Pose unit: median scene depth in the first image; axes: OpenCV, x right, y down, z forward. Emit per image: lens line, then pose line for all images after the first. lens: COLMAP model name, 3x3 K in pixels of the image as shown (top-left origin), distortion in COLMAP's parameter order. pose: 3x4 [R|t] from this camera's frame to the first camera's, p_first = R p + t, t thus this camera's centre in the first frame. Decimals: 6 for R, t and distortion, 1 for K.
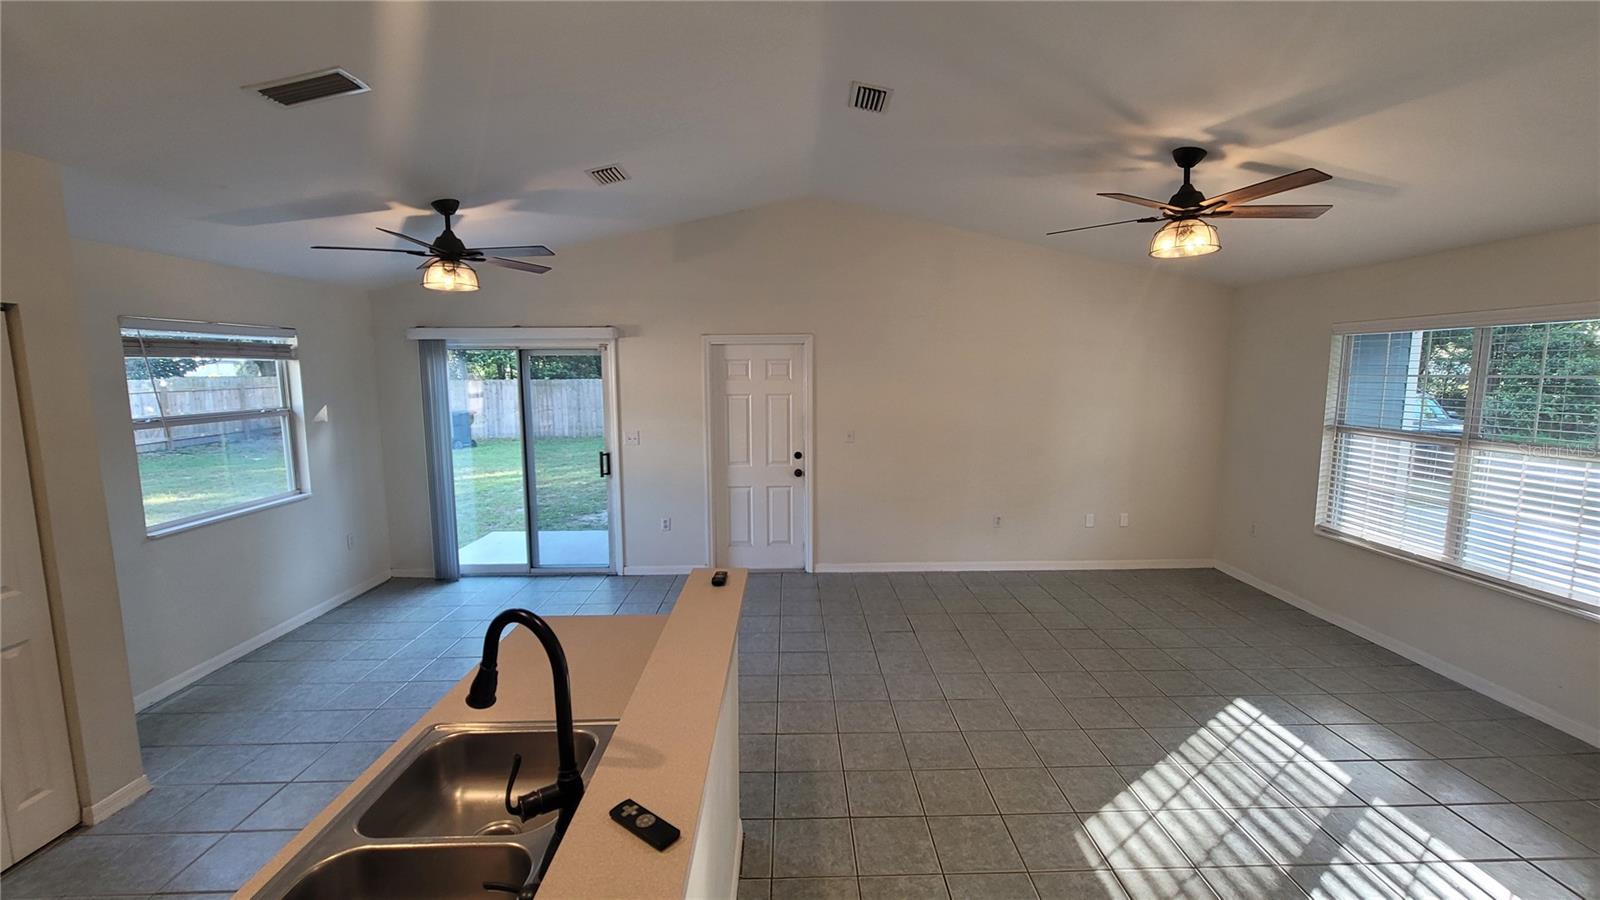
lens RADIAL K [[651.3, 0, 805.3], [0, 651.3, 447.0], [0, 0, 1]] dist [0.000317, -0.000019]
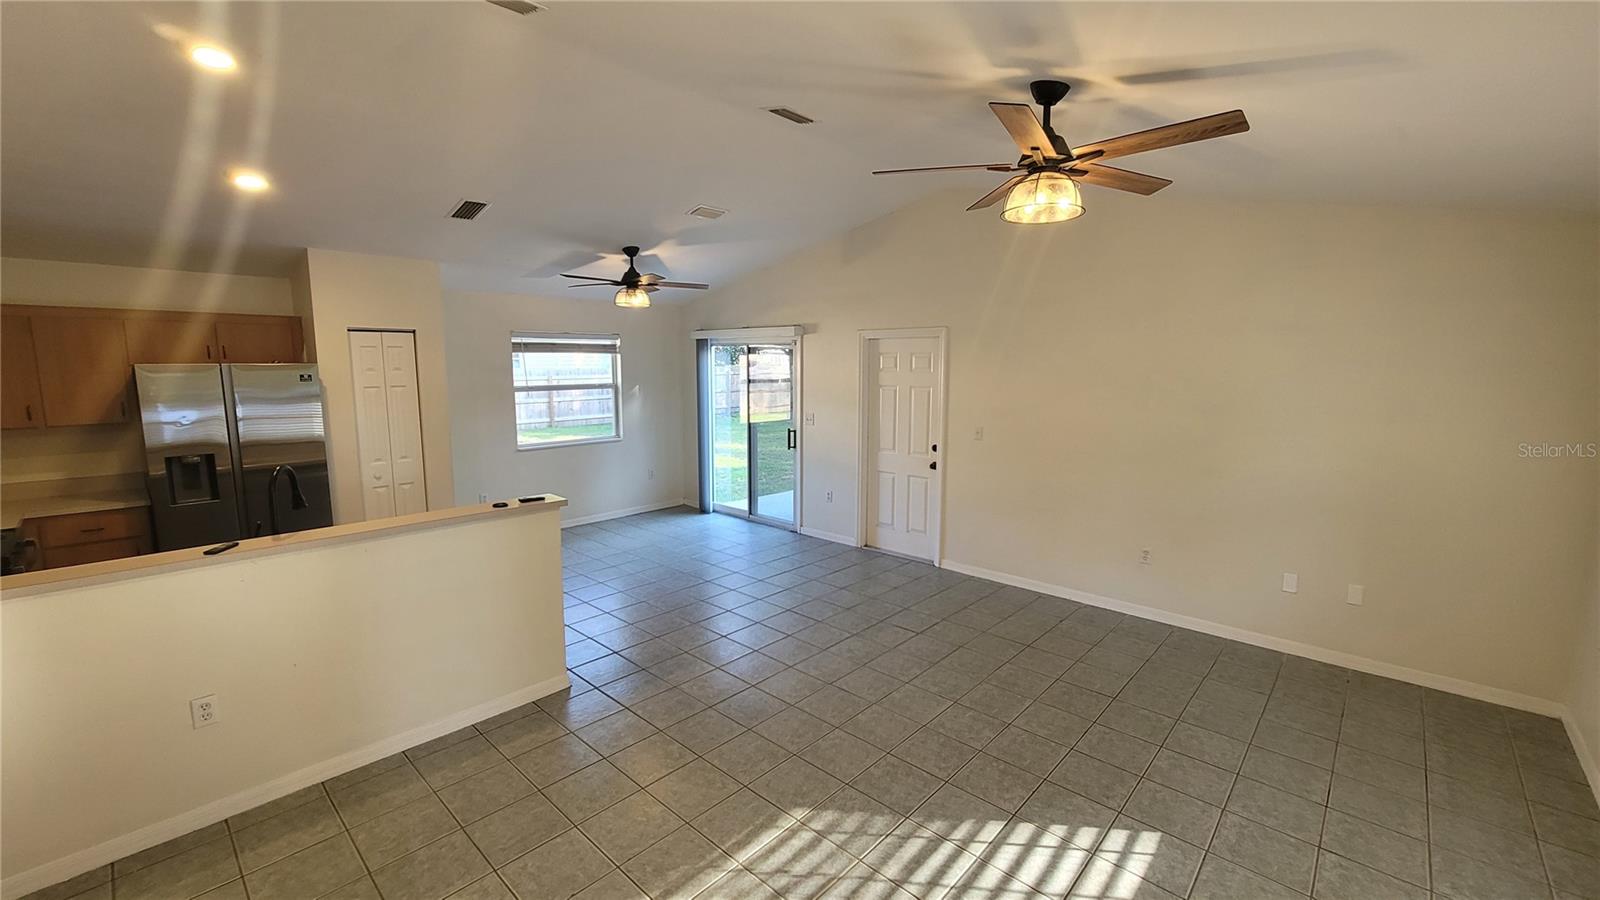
lens RADIAL K [[651.3, 0, 800.0], [0, 651.3, 451.6], [0, 0, 1]] dist [0.000317, -0.000019]
pose [[0.715222, 0.102095, -0.691400, 0.565331], [-0.087957, 0.994556, 0.055874, -0.020736], [0.693340, 0.020851, 0.720309, 0.142301]]
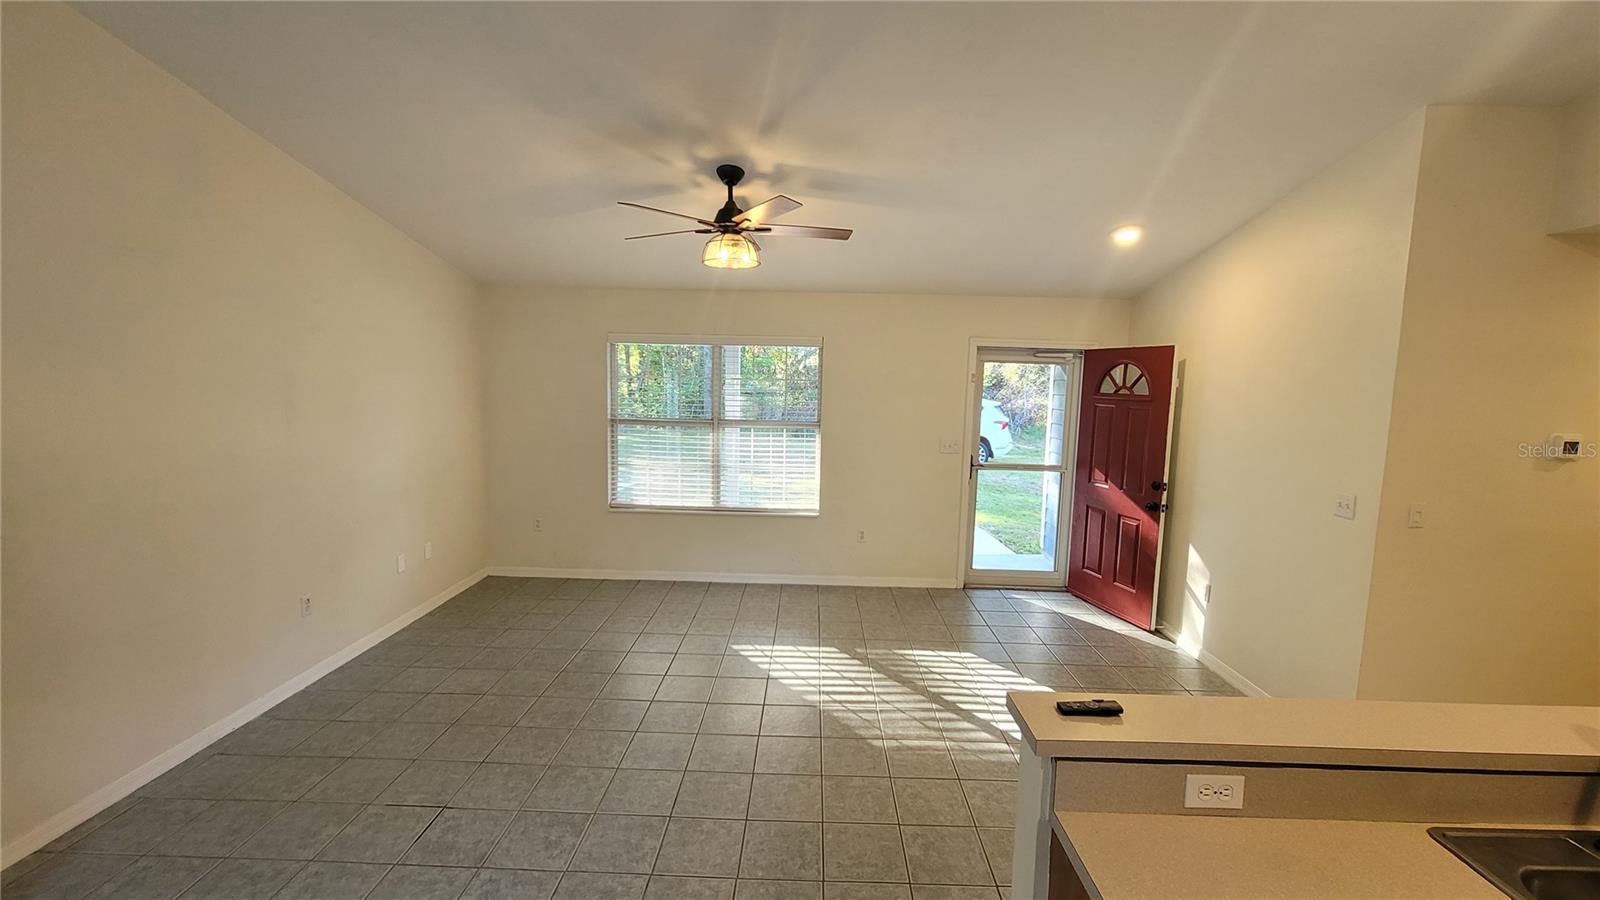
lens RADIAL K [[651.3, 0, 799.7], [0, 651.3, 445.7], [0, 0, 1]] dist [0.000317, -0.000019]
pose [[0.050247, -0.101426, 0.993573, -0.307517], [0.096655, 0.990654, 0.096240, -0.055853], [-0.994049, 0.091198, 0.059580, 0.507996]]
